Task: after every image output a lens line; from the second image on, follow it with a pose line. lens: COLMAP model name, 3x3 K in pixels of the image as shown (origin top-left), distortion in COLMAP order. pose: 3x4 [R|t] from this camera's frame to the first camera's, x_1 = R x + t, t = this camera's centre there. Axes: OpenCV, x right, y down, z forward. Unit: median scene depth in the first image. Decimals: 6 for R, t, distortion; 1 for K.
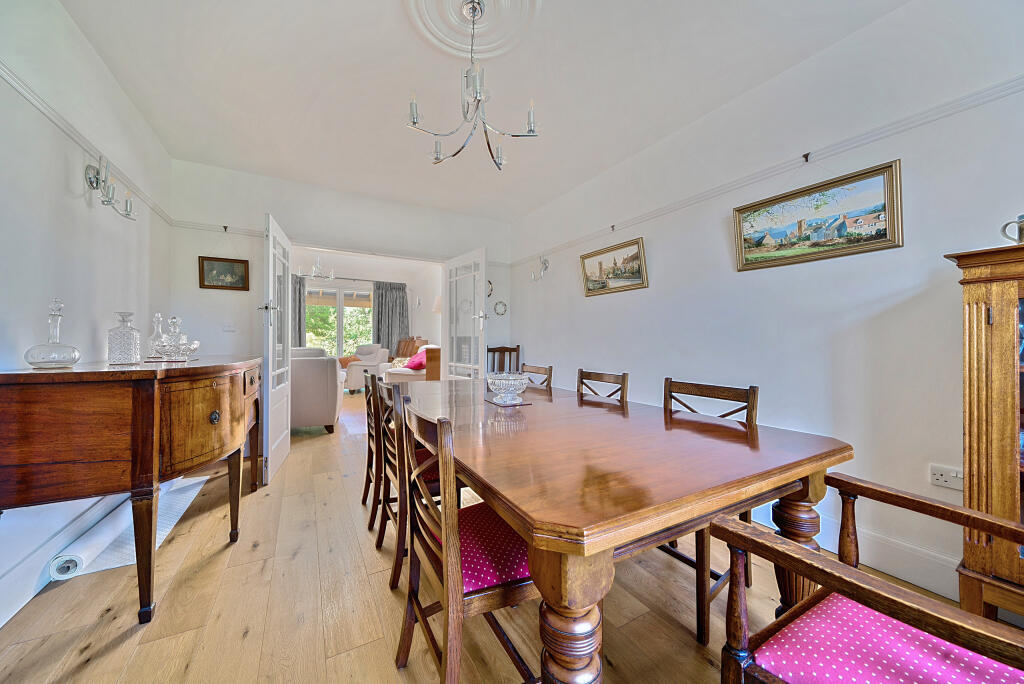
lens RADIAL K [[354.9, 0, 510.9], [0, 354.9, 342.1], [0, 0, 1]] dist [0.000112, -0.000143]
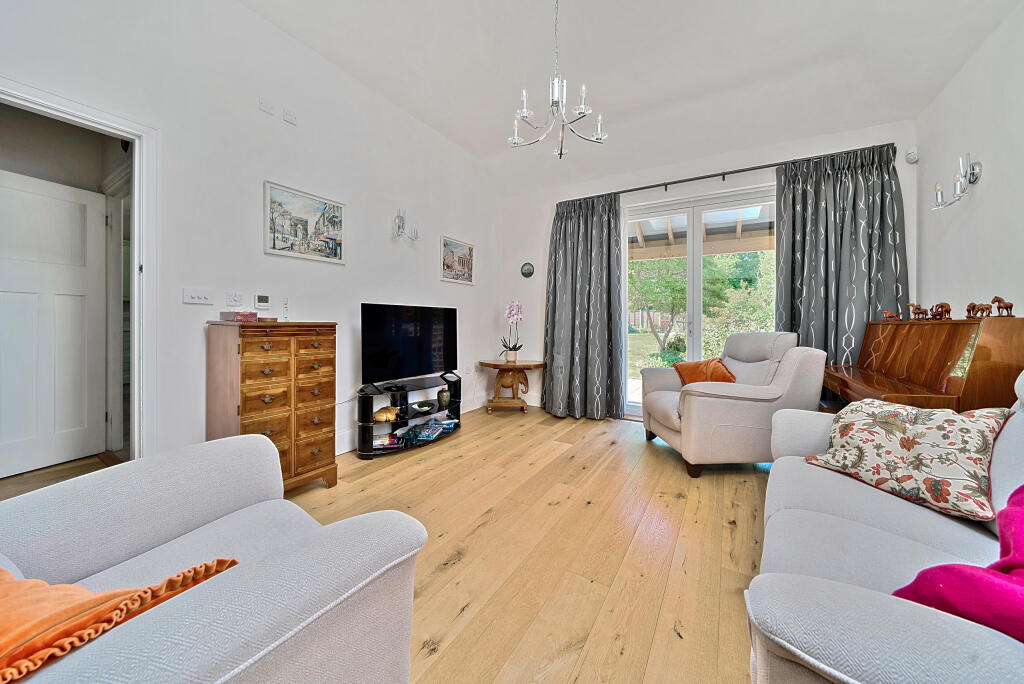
lens RADIAL K [[354.9, 0, 515.0], [0, 354.9, 332.7], [0, 0, 1]] dist [0.000112, -0.000143]
pose [[0.488554, 0.002783, -0.872529, -0.192638], [0.006778, 0.999953, 0.006984, 0.000715], [0.872508, -0.009326, 0.488512, 0.570410]]
